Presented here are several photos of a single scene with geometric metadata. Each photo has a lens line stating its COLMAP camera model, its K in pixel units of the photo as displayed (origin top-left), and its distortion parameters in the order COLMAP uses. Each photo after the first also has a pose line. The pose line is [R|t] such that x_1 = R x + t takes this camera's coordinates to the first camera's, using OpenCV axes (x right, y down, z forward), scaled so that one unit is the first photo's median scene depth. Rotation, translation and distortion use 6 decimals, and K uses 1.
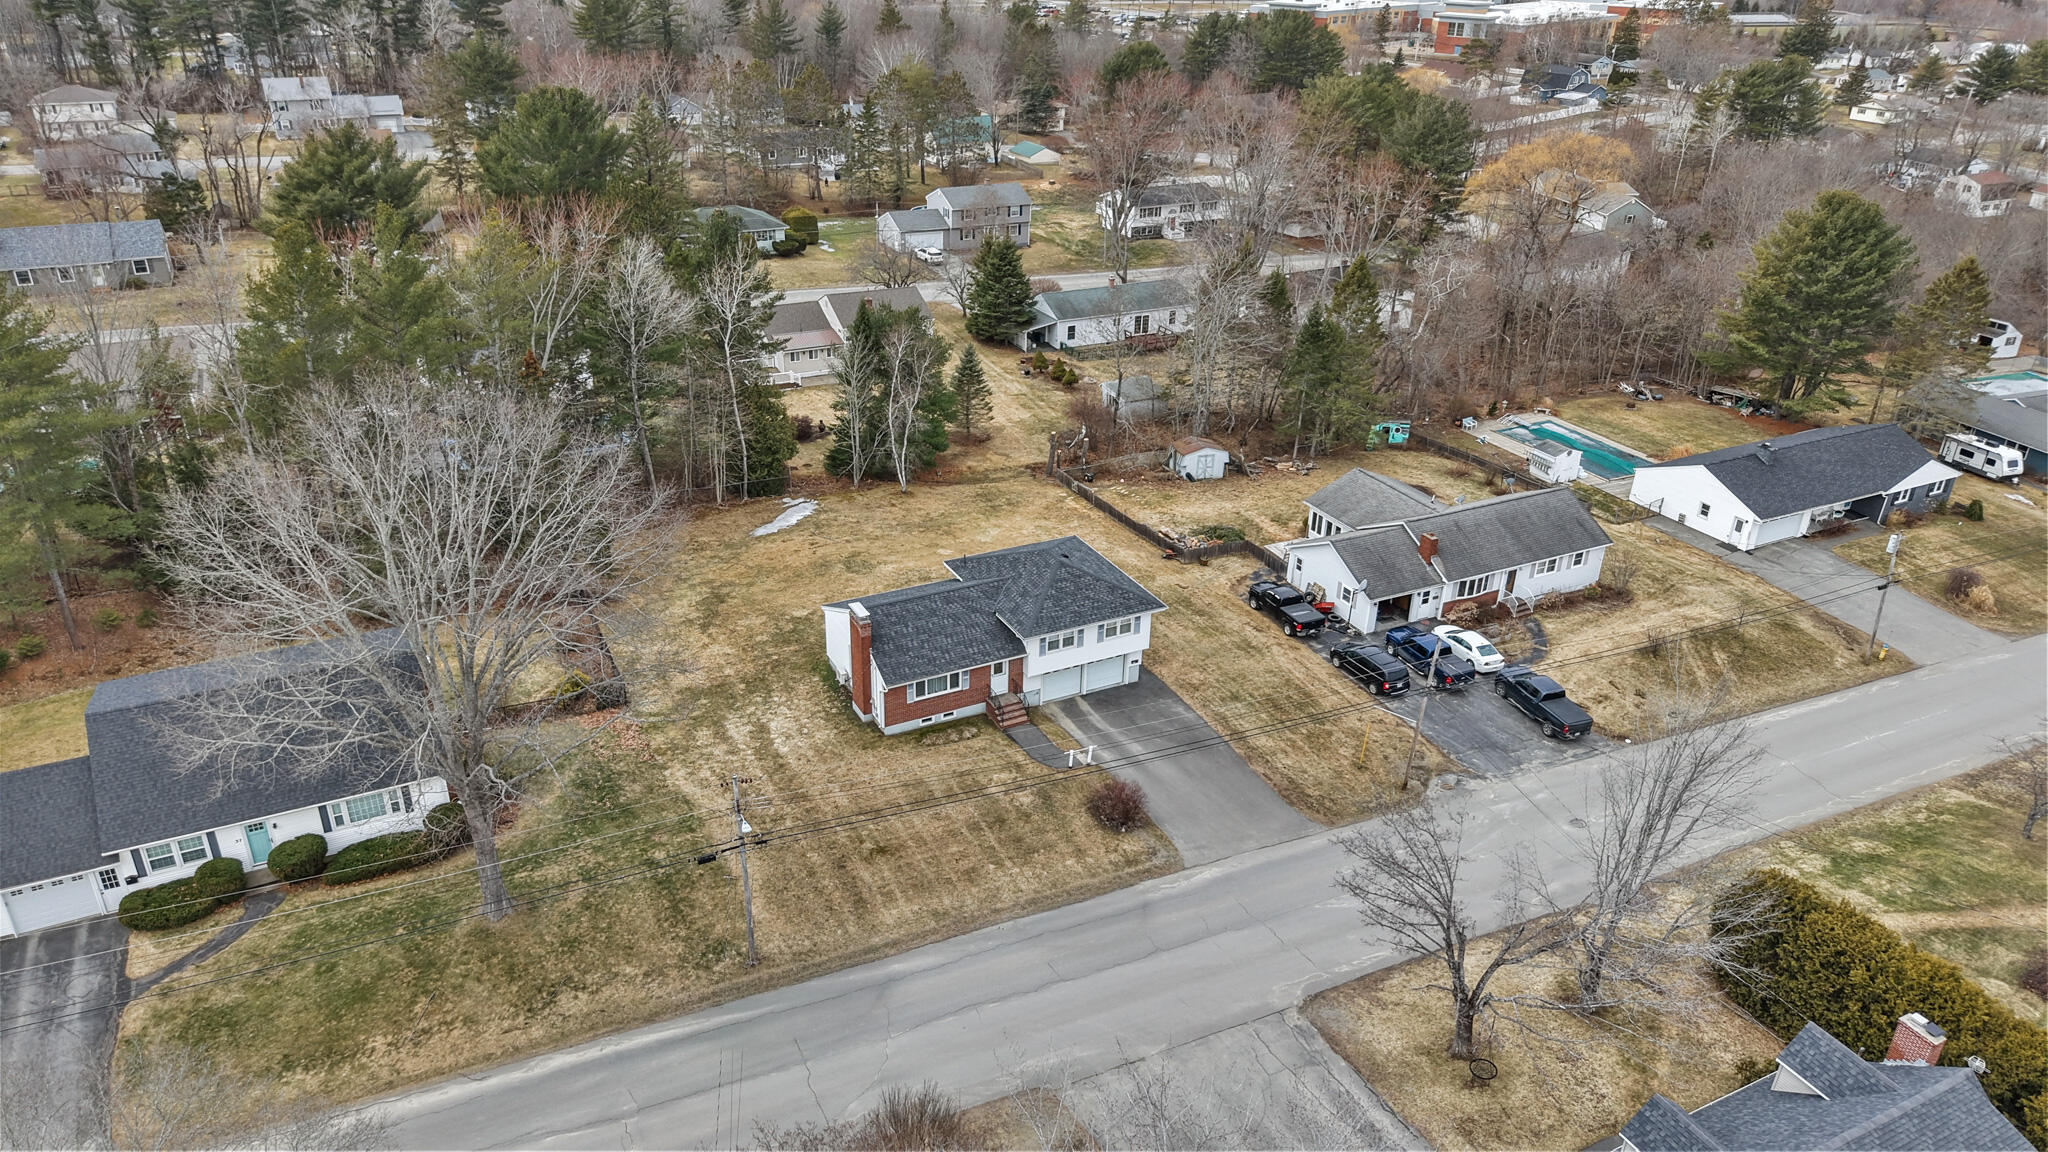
lens RADIAL K [[1373.4, 0, 1034.6], [0, 1373.4, 545.2], [0, 0, 1]] dist [0.052457, -0.042289]
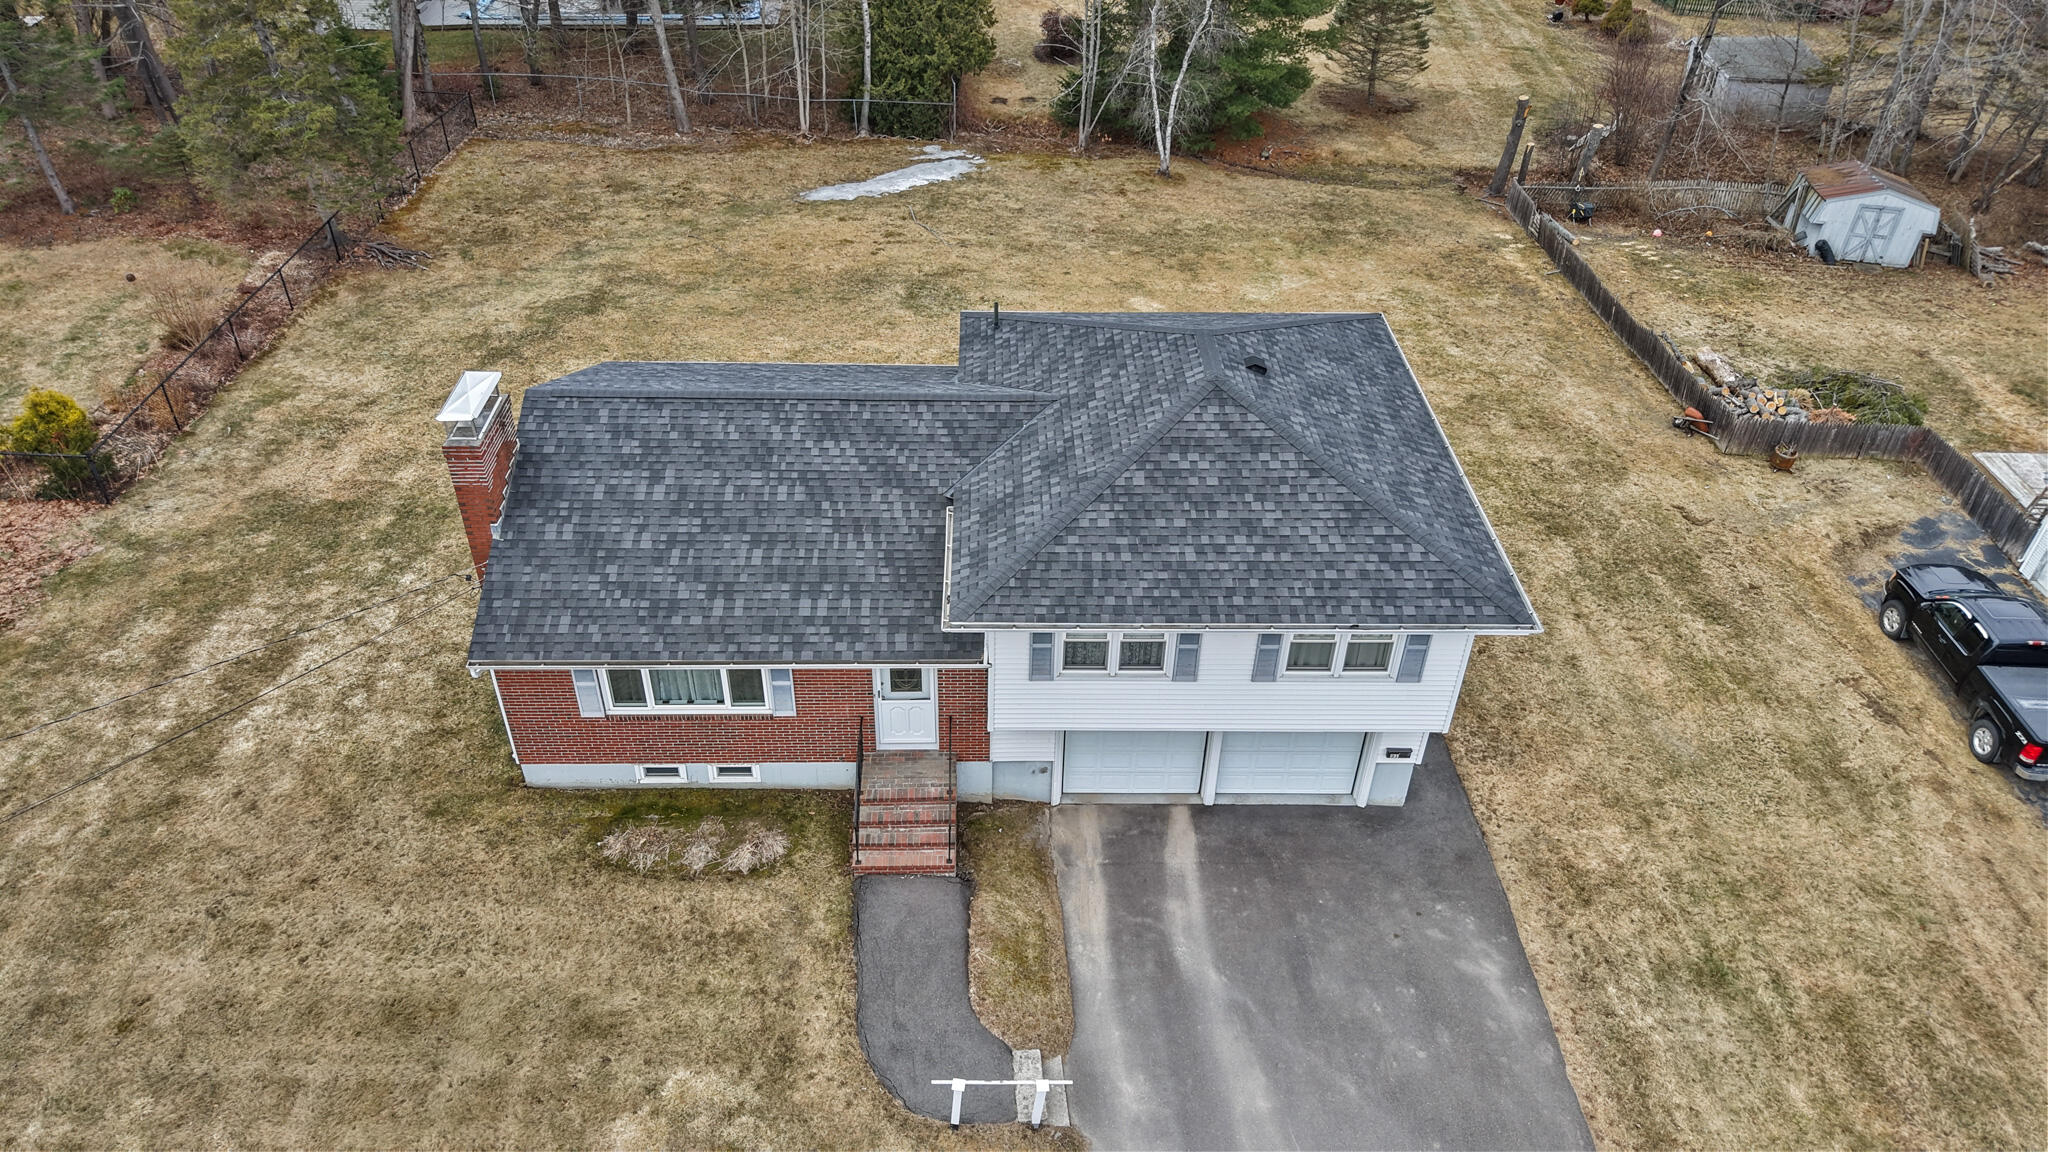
lens RADIAL K [[1377.3, 0, 1023.4], [0, 1377.3, 571.1], [0, 0, 1]] dist [0.008133, -0.010845]
pose [[0.896187, 0.260066, -0.359465, 0.085492], [-0.184227, 0.955171, 0.231750, -0.008850], [0.403621, -0.141468, 0.903923, 0.602965]]
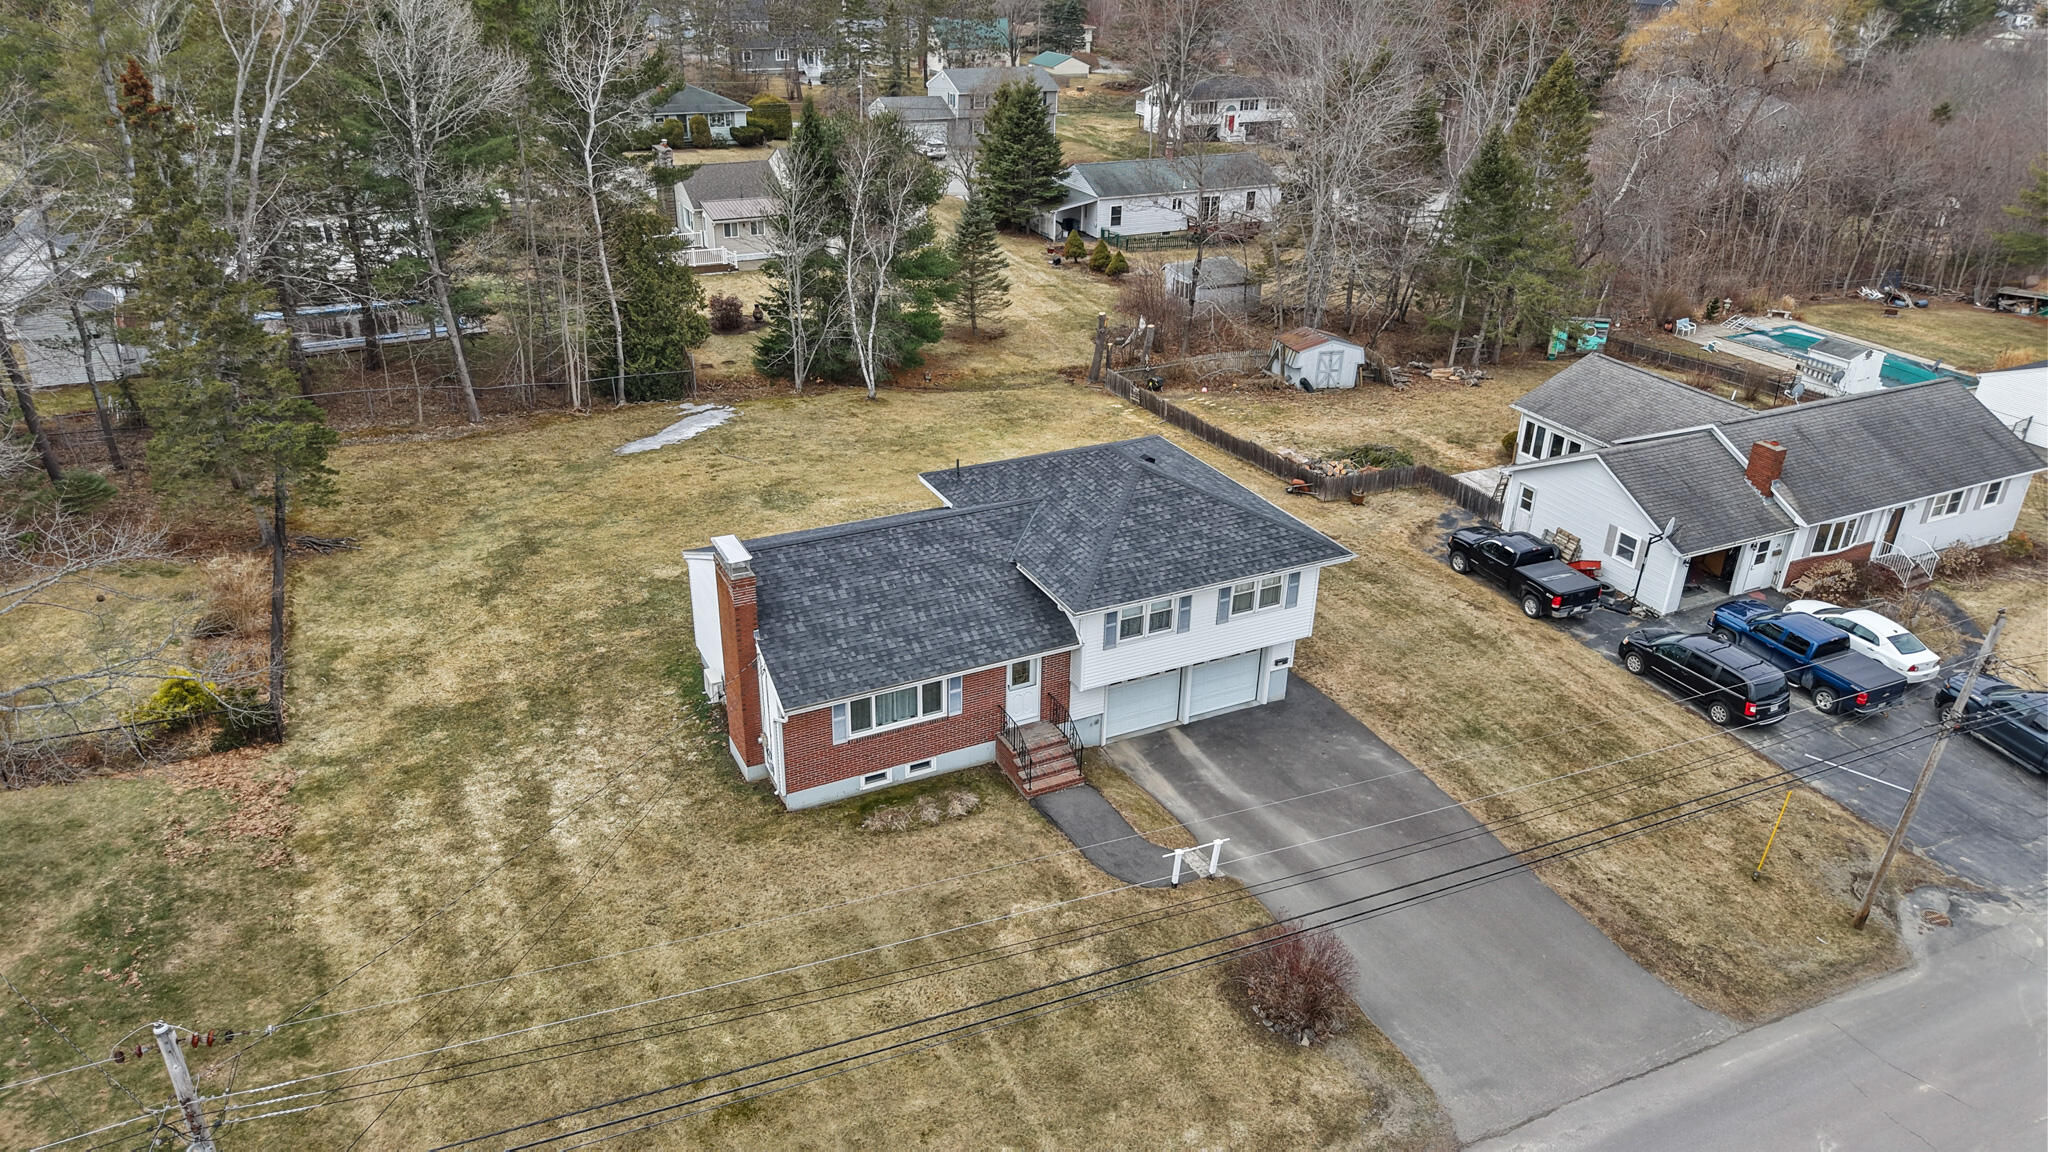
lens RADIAL K [[1379.8, 0, 1026.8], [0, 1379.8, 549.7], [0, 0, 1]] dist [0.036947, -0.064086]
pose [[0.999866, 0.004106, -0.015832, -0.013688], [-0.004069, 0.999989, 0.002363, 0.035942], [0.015842, -0.002299, 0.999872, 0.411553]]
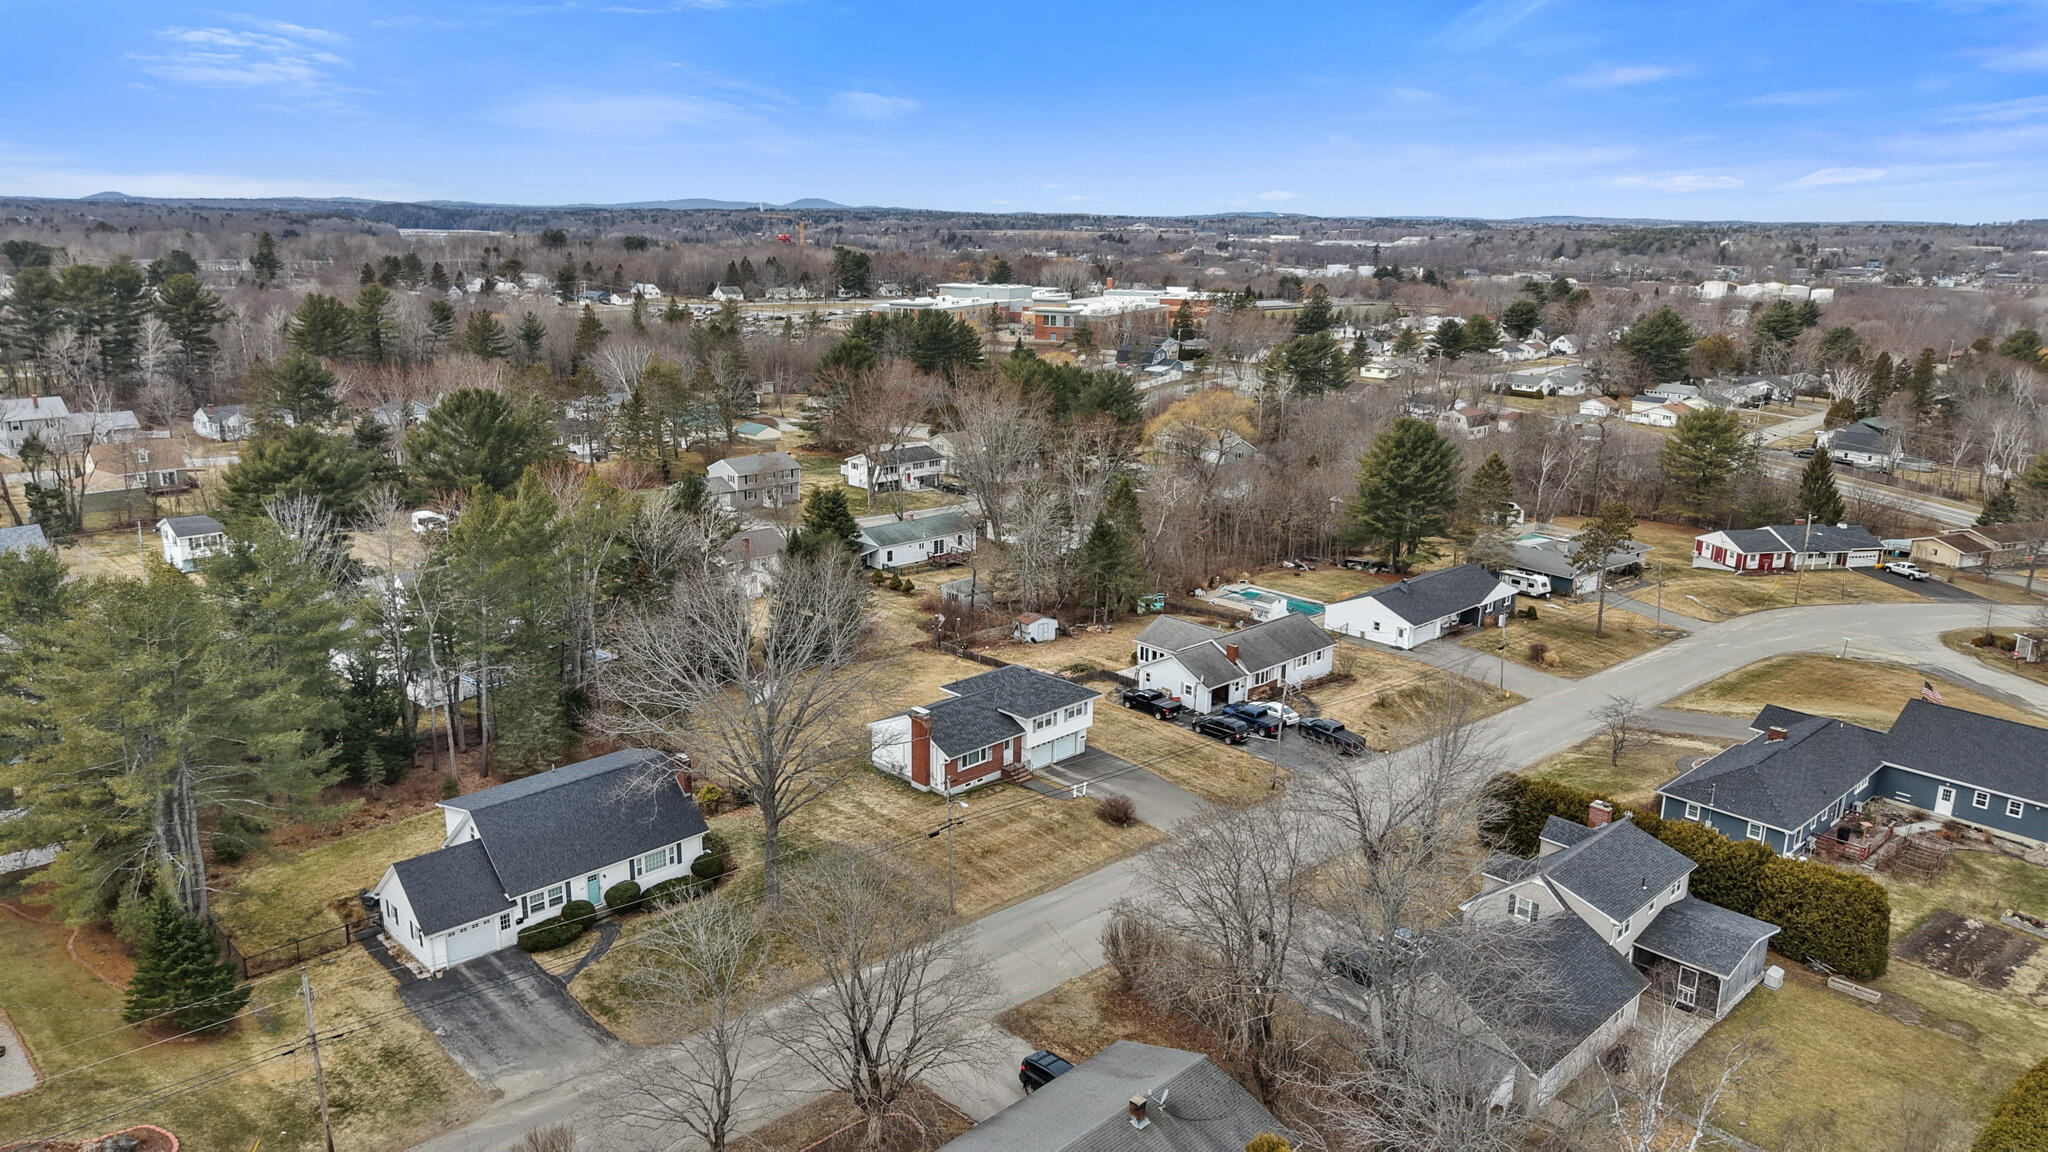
lens RADIAL K [[1348.9, 0, 1014.0], [0, 1348.9, 573.2], [0, 0, 1]] dist [0.131456, -0.211756]
pose [[0.957860, -0.083706, 0.274769, -0.331827], [0.130297, 0.979135, -0.155937, 0.112758], [-0.255983, 0.185168, 0.948781, -0.338712]]
